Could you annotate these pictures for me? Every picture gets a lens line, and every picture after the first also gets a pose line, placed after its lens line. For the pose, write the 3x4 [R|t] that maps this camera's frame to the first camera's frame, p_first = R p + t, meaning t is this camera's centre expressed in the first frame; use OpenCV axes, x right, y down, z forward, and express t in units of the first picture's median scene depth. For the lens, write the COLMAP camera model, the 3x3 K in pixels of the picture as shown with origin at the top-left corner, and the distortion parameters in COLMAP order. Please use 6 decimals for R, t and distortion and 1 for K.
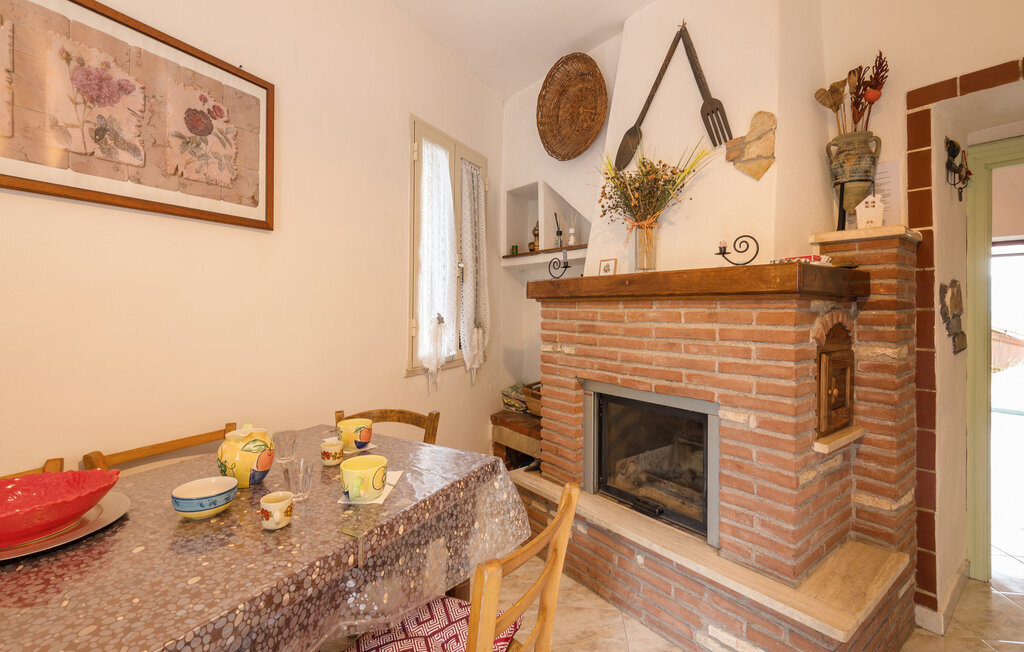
lens RADIAL K [[469.0, 0, 509.0], [0, 469.0, 302.2], [0, 0, 1]] dist [0.001626, 0.000076]
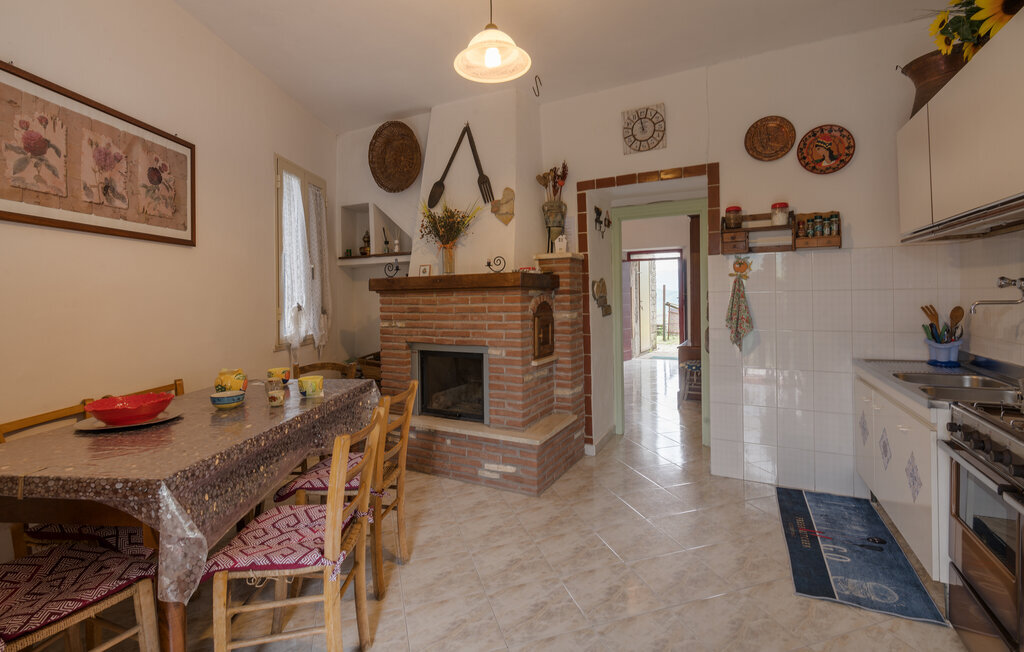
lens RADIAL K [[469.0, 0, 509.0], [0, 469.0, 302.2], [0, 0, 1]] dist [0.001626, 0.000076]
pose [[0.915488, -0.024694, 0.401587, -0.202025], [0.015869, 0.999554, 0.025289, -0.004412], [-0.402032, -0.016779, 0.915472, -0.673716]]
